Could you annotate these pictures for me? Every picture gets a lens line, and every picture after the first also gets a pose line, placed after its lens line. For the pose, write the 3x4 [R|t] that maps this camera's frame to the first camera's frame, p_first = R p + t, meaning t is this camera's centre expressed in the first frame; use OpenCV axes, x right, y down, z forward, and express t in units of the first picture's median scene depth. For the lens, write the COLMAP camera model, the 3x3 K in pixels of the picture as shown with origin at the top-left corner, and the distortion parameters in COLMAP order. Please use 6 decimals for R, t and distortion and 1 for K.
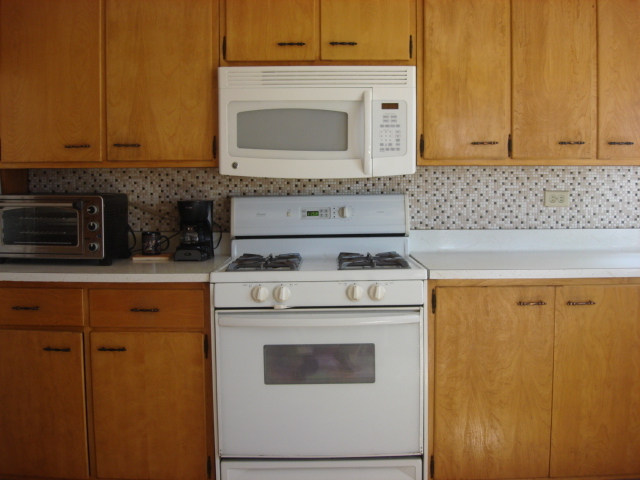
lens RADIAL K [[713.4, 0, 320.0], [0, 713.4, 240.0], [0, 0, 1]] dist [-0.097306, -0.086991]
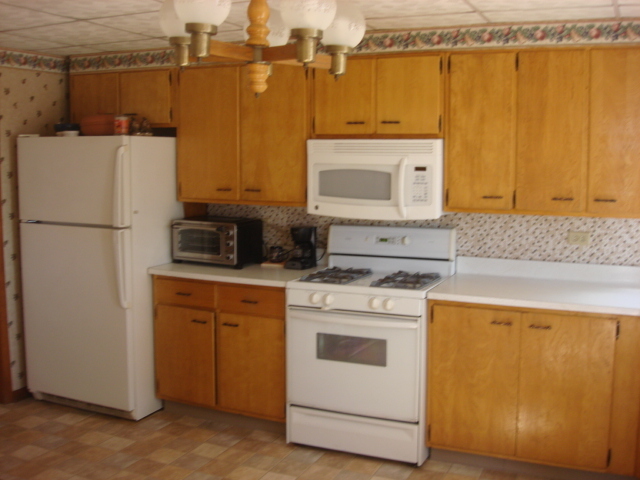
lens RADIAL K [[713.4, 0, 320.0], [0, 713.4, 240.0], [0, 0, 1]] dist [-0.097306, -0.086991]
pose [[0.913319, 0.057112, -0.403220, 0.472864], [-0.041494, 0.998015, 0.047374, -0.106878], [0.405125, -0.026536, 0.913876, -0.326676]]
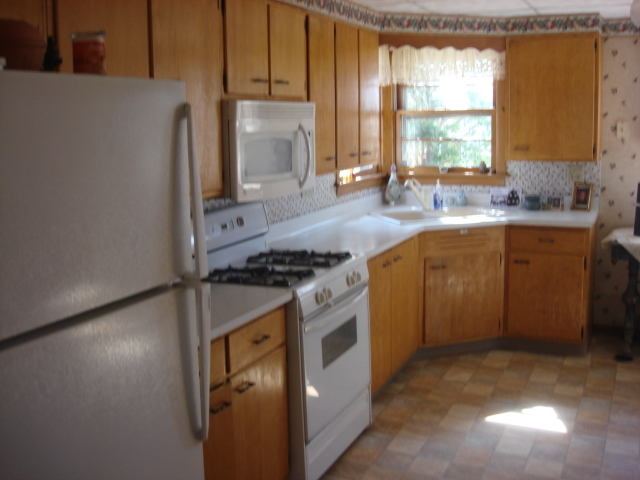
lens RADIAL K [[713.4, 0, 320.0], [0, 713.4, 240.0], [0, 0, 1]] dist [-0.097306, -0.086991]
pose [[0.415560, -0.153662, 0.896492, -1.045438], [0.091779, 0.987680, 0.126748, -0.158573], [-0.904924, 0.029607, 0.424543, 0.435893]]
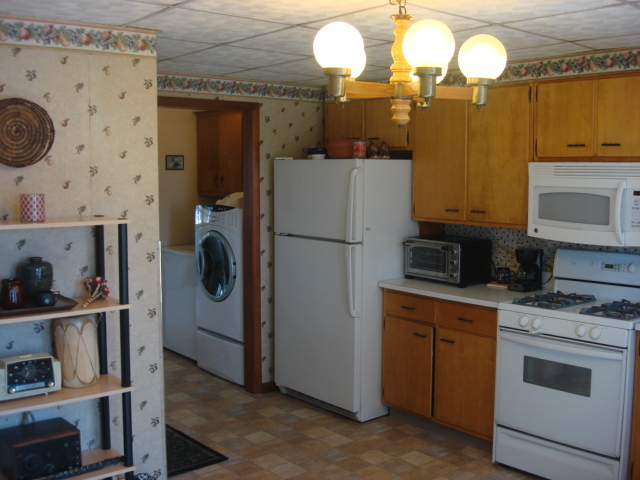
lens RADIAL K [[713.4, 0, 320.0], [0, 713.4, 240.0], [0, 0, 1]] dist [-0.097306, -0.086991]
pose [[0.653547, 0.077244, -0.752934, 0.669294], [-0.064230, 0.996850, 0.046516, -0.122649], [0.754155, 0.017960, 0.656450, -0.270483]]
